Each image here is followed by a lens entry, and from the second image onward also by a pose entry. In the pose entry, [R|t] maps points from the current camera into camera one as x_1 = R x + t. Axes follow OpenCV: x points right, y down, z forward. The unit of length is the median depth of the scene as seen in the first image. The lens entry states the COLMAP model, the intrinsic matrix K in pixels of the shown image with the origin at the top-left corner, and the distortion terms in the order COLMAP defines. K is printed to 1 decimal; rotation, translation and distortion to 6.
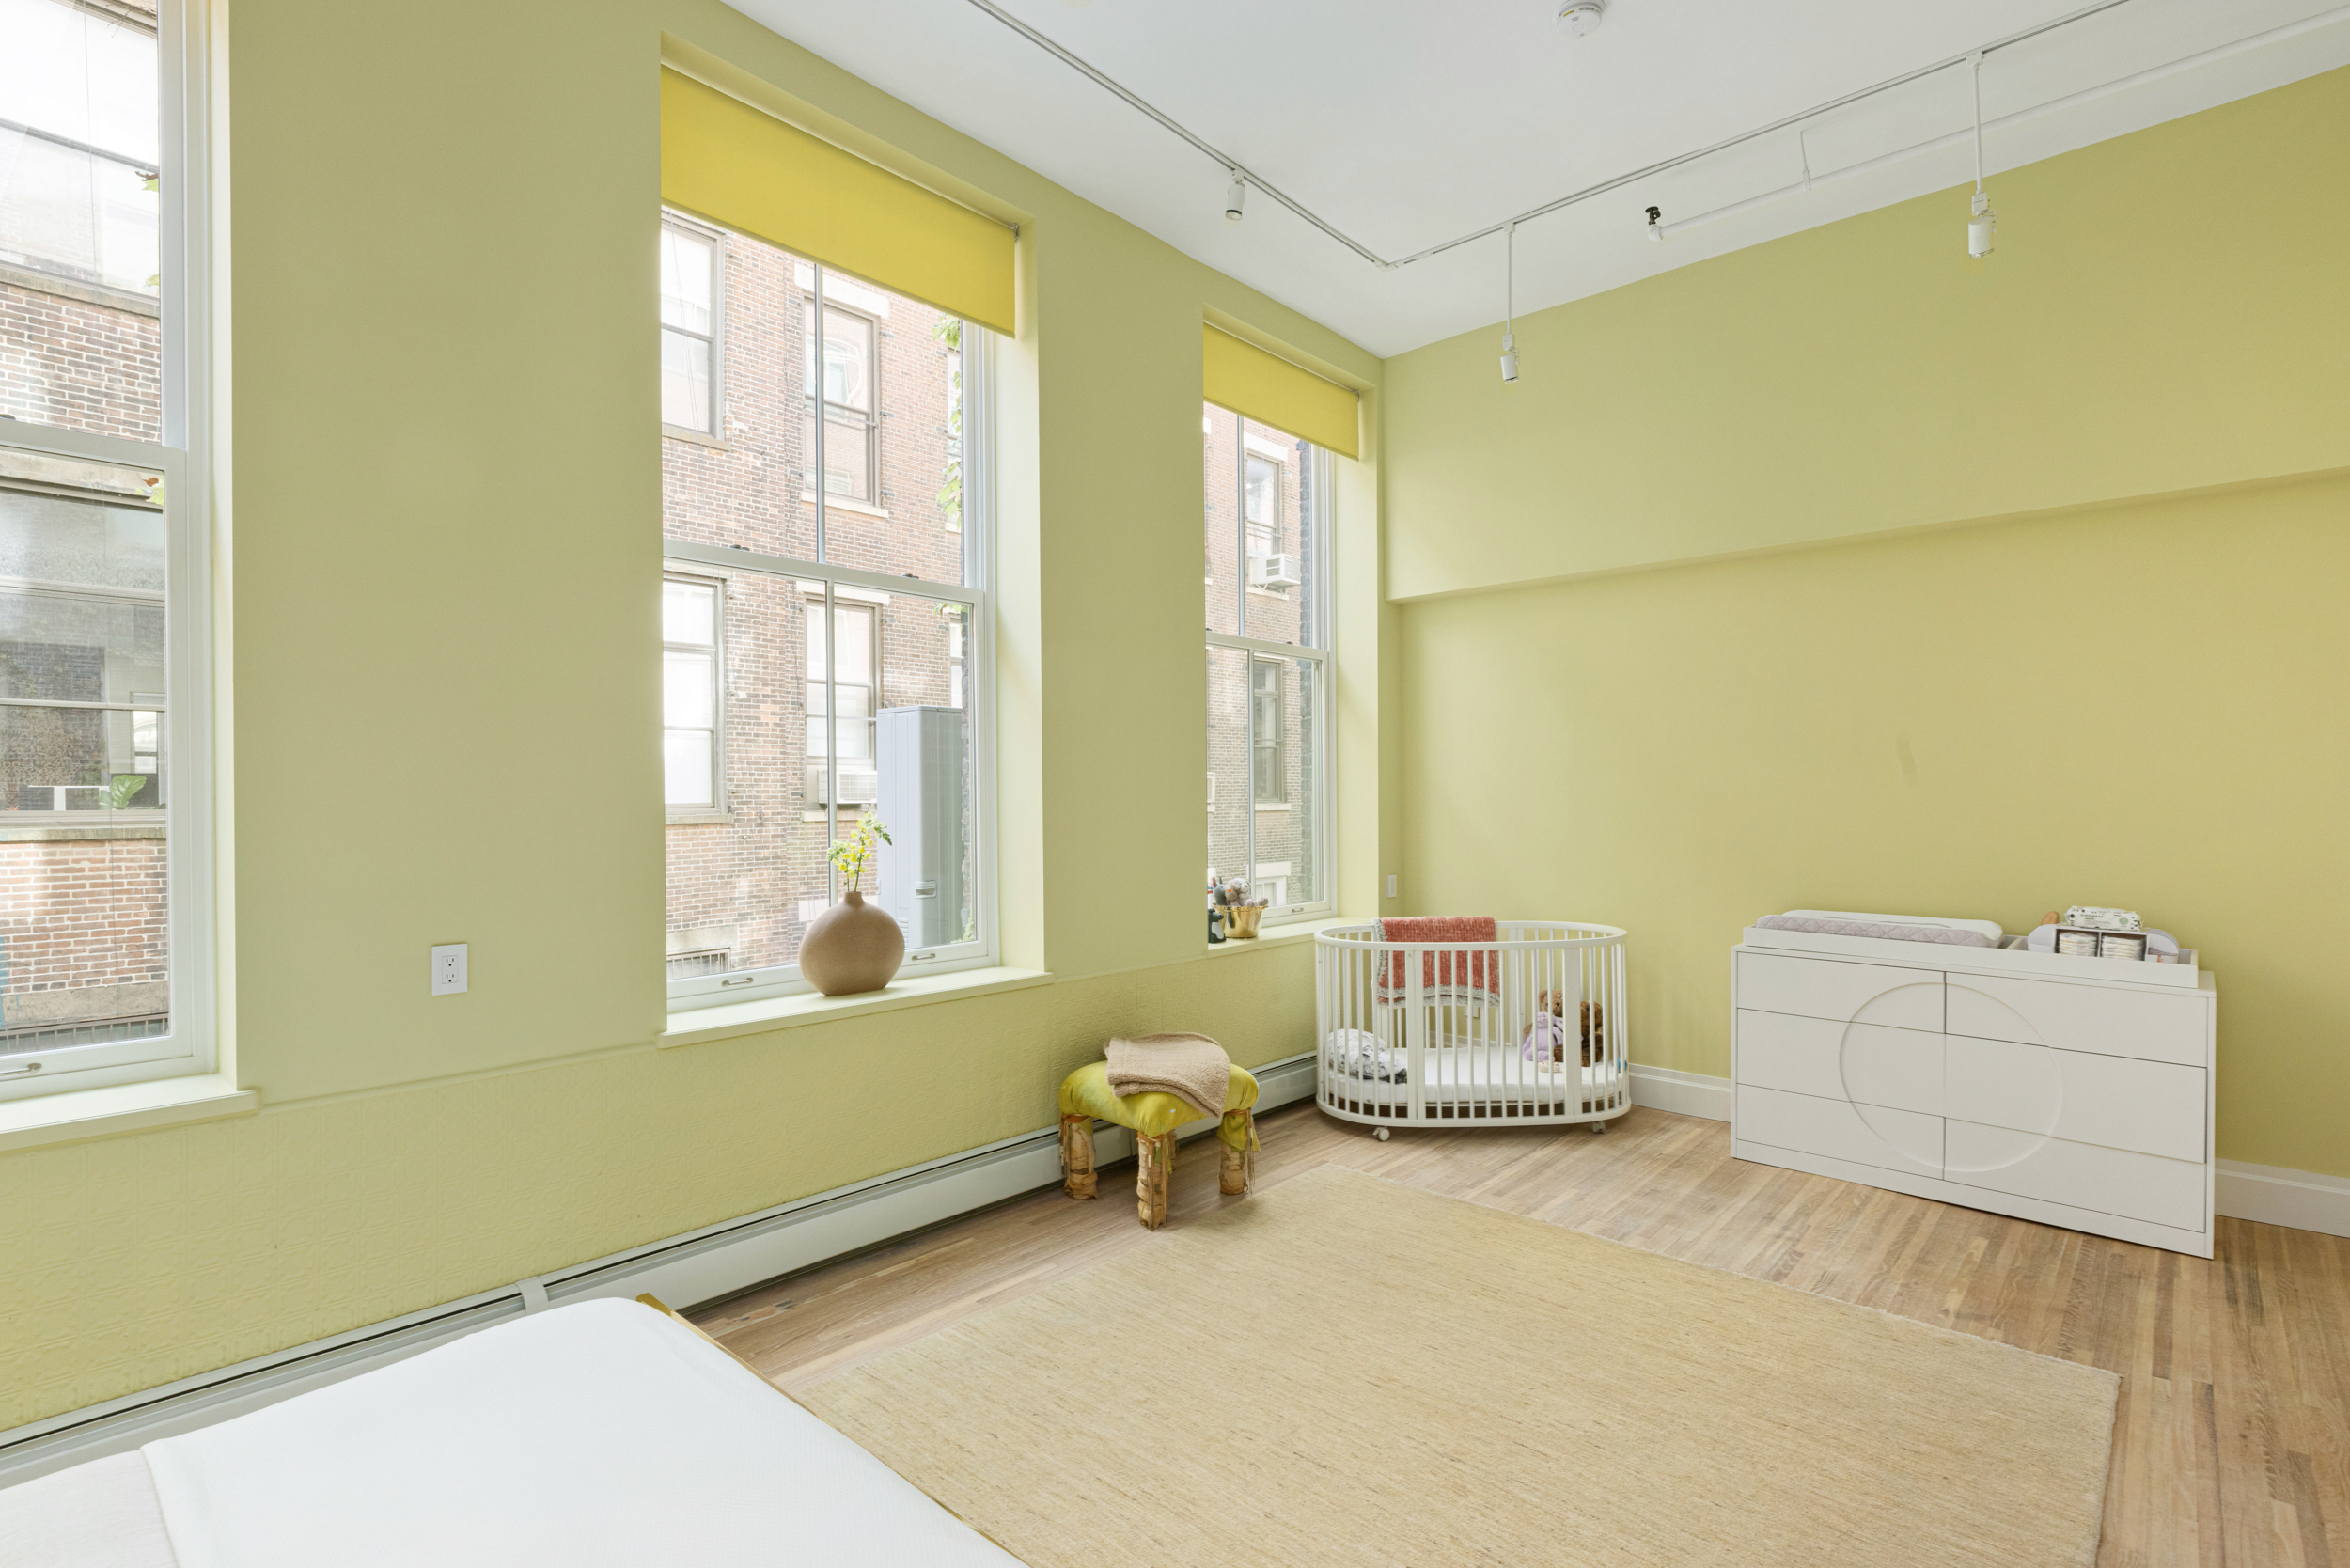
lens RADIAL K [[1121.2, 0, 1172.1], [0, 1121.2, 794.0], [0, 0, 1]] dist [0.000191, 0.000251]
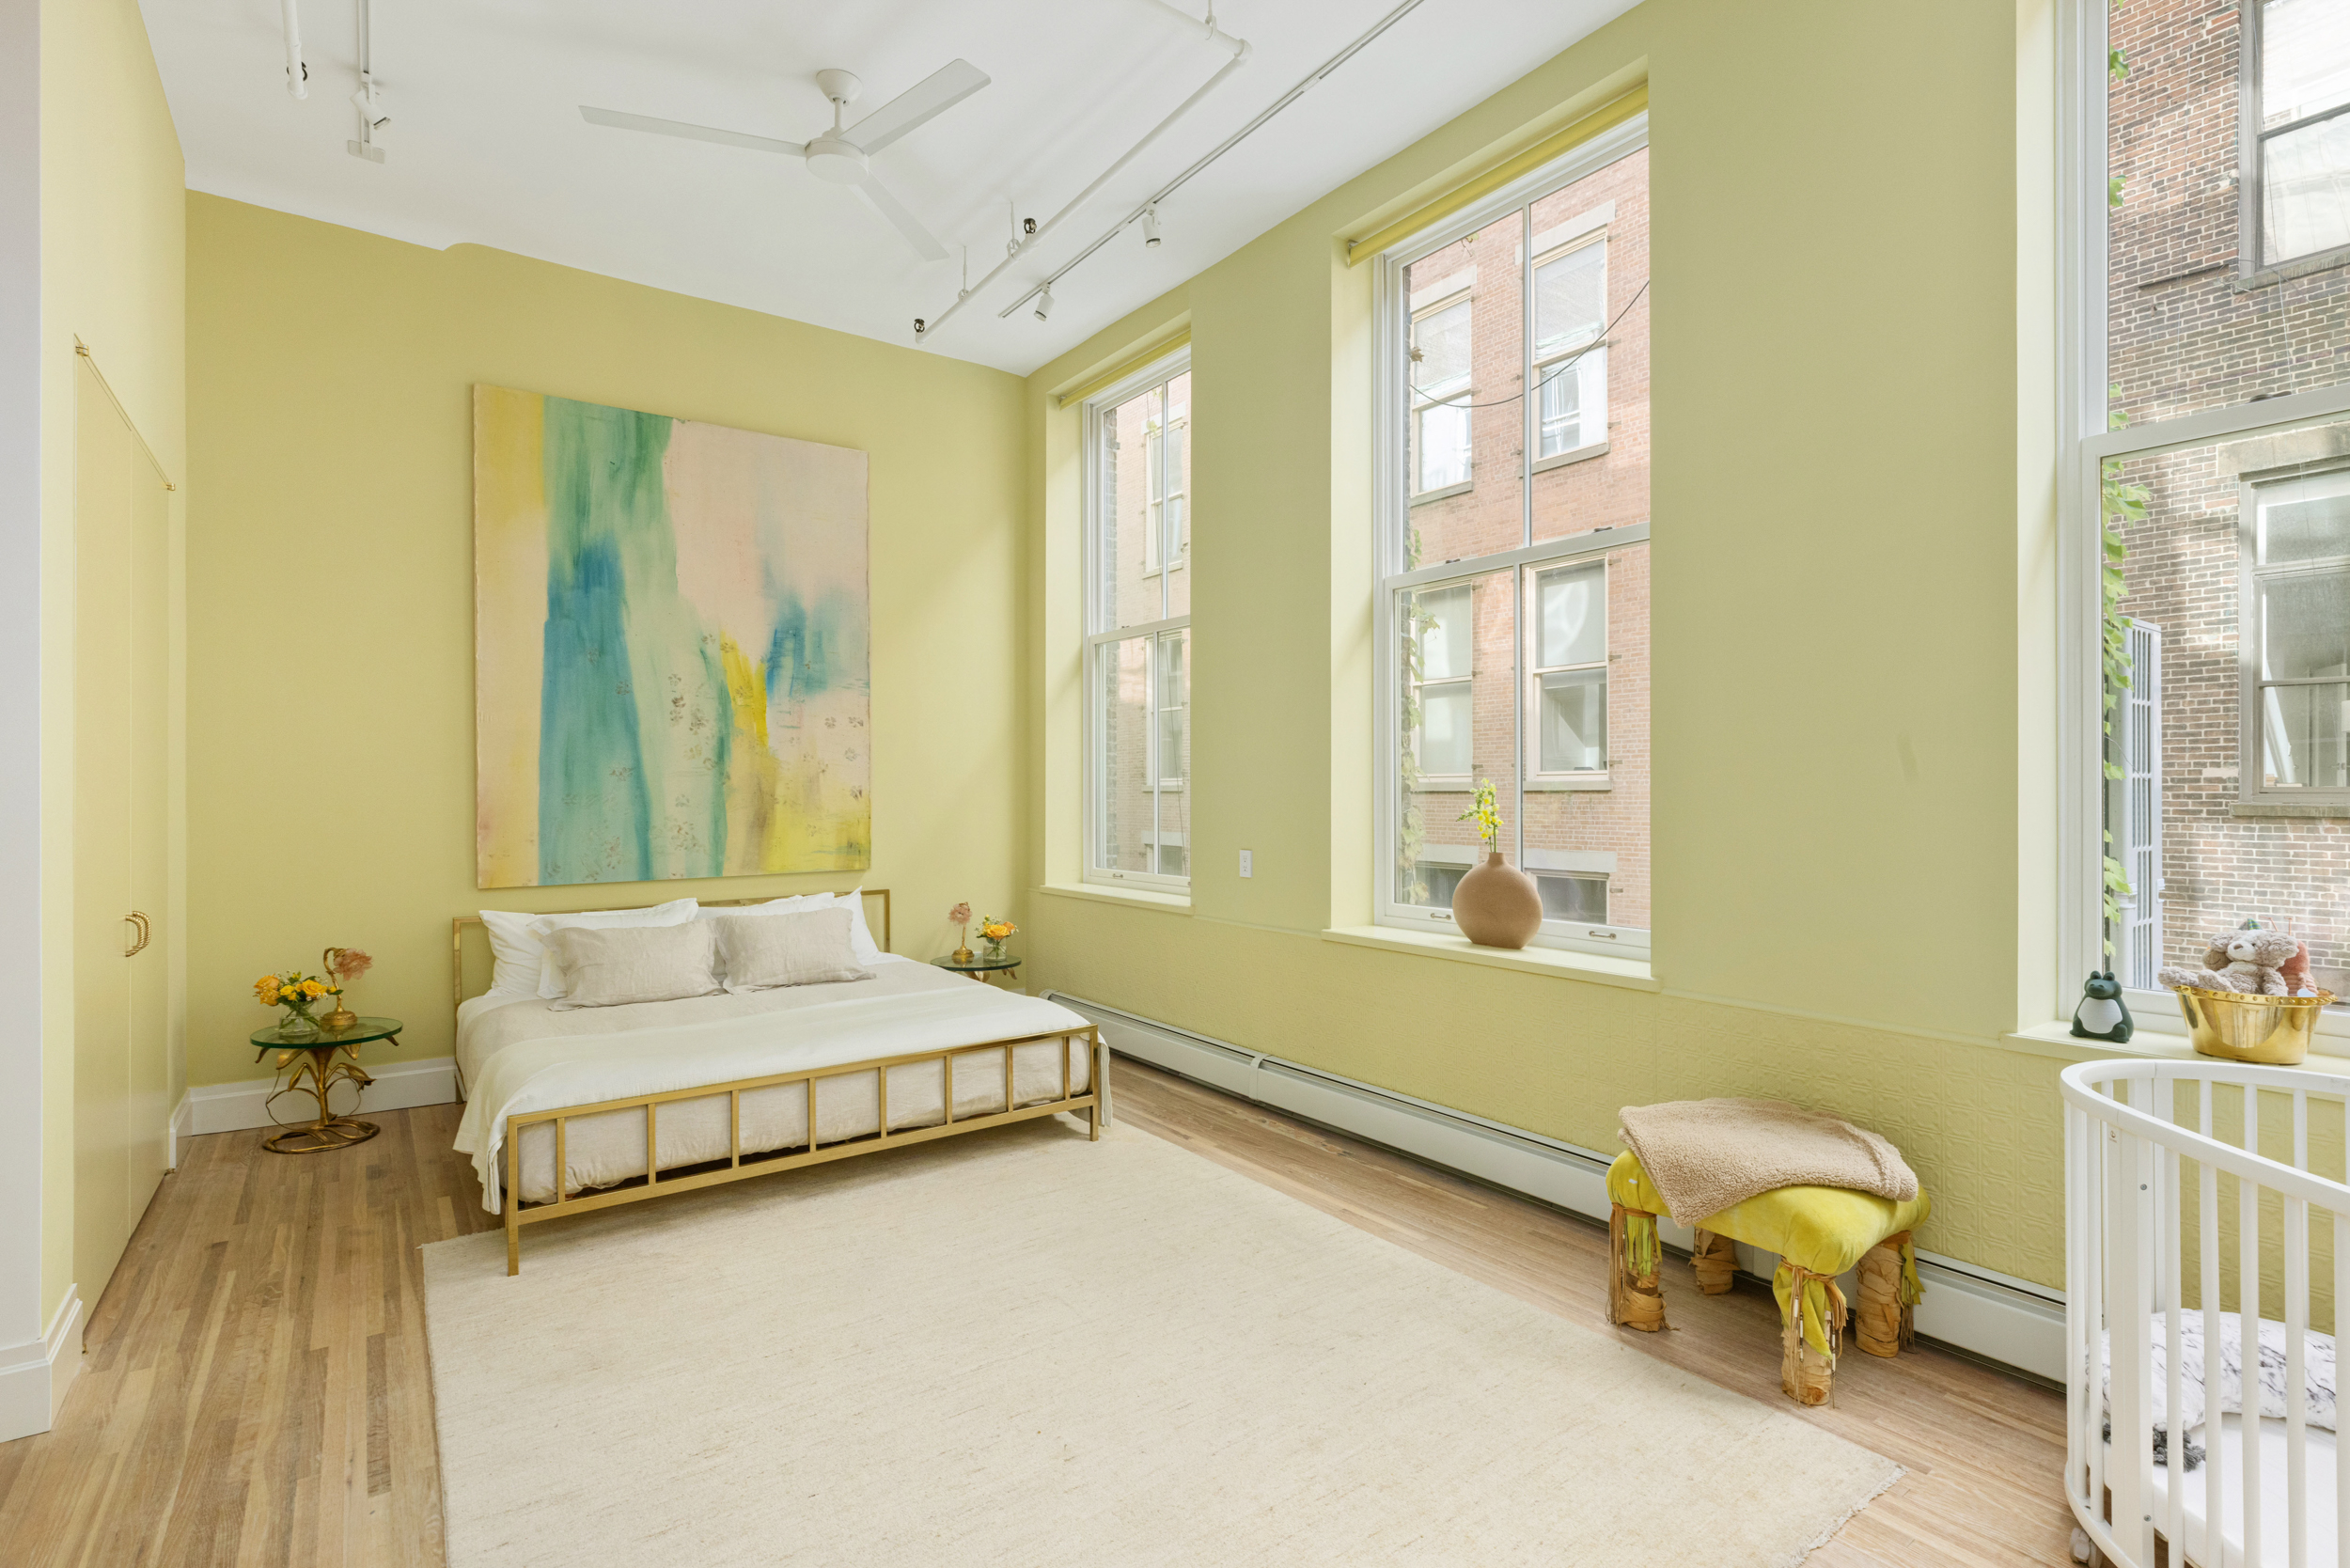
lens RADIAL K [[1121.2, 0, 1172.5], [0, 1121.2, 780.5], [0, 0, 1]] dist [0.000191, 0.000251]
pose [[-0.202168, 0.009505, -0.979305, 0.842056], [0.013833, 0.999881, 0.006849, 0.006999], [0.979253, -0.012162, -0.202275, 0.925855]]
